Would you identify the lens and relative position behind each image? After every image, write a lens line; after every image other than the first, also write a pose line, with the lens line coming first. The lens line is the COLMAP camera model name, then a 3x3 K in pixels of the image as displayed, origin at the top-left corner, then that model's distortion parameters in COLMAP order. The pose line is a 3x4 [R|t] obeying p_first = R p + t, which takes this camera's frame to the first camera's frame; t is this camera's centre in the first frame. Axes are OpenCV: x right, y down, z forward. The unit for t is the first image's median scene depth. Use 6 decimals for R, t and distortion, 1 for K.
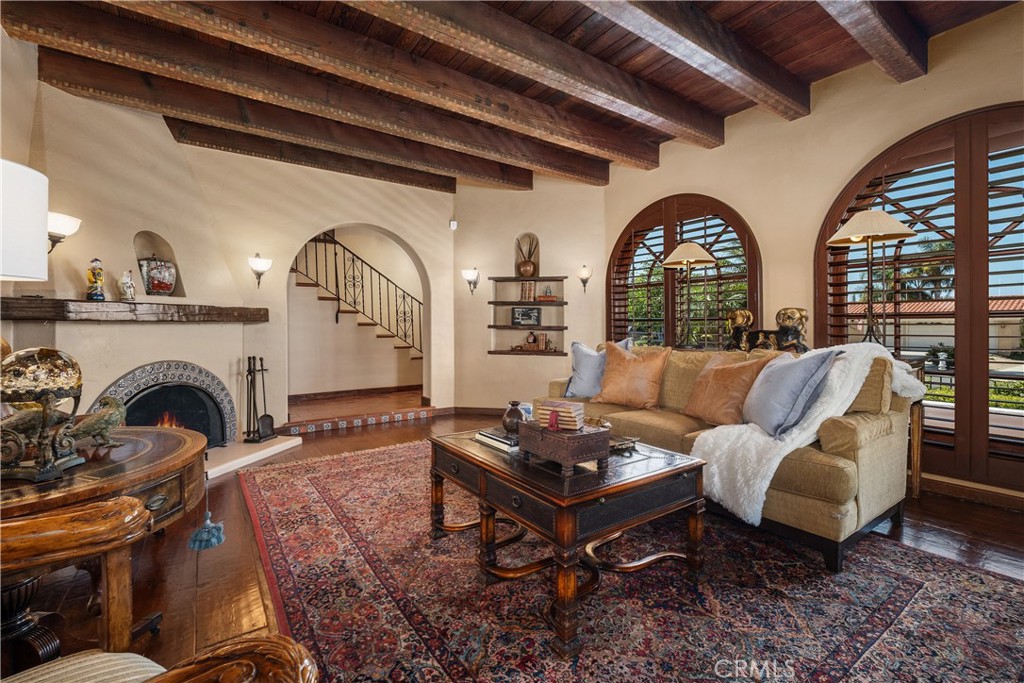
lens RADIAL K [[442.9, 0, 510.6], [0, 442.9, 336.0], [0, 0, 1]] dist [0.000968, -0.000124]
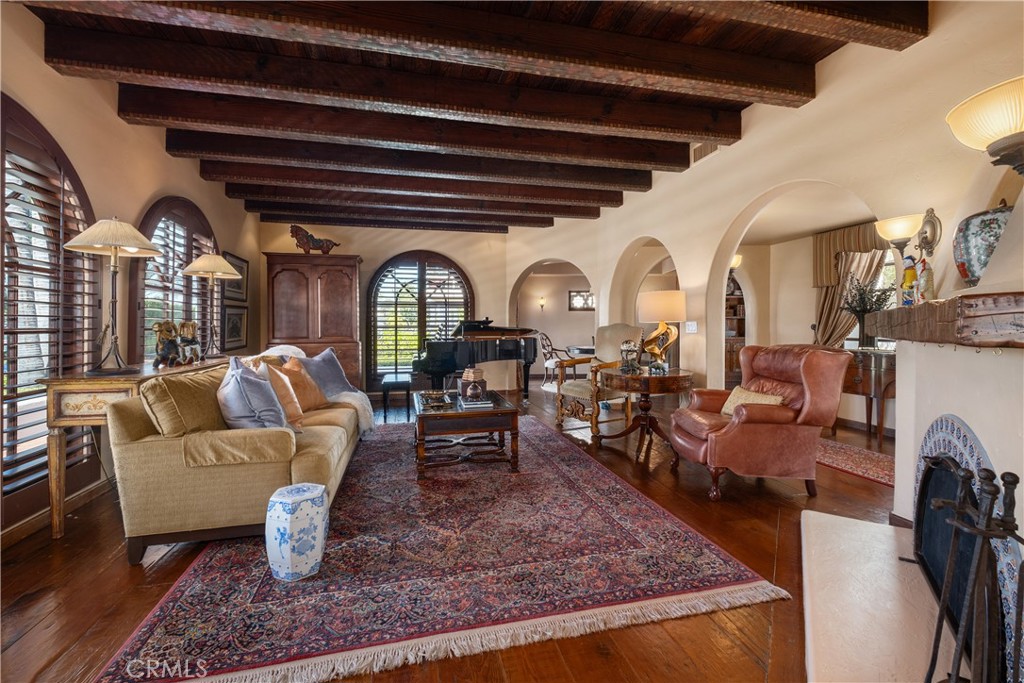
lens RADIAL K [[442.9, 0, 512.1], [0, 442.9, 332.0], [0, 0, 1]] dist [0.000968, -0.000124]
pose [[-0.932023, -0.002397, 0.362391, -0.570083], [0.009939, 0.999433, 0.032173, -0.072453], [-0.362262, 0.033588, -0.931471, 1.929865]]
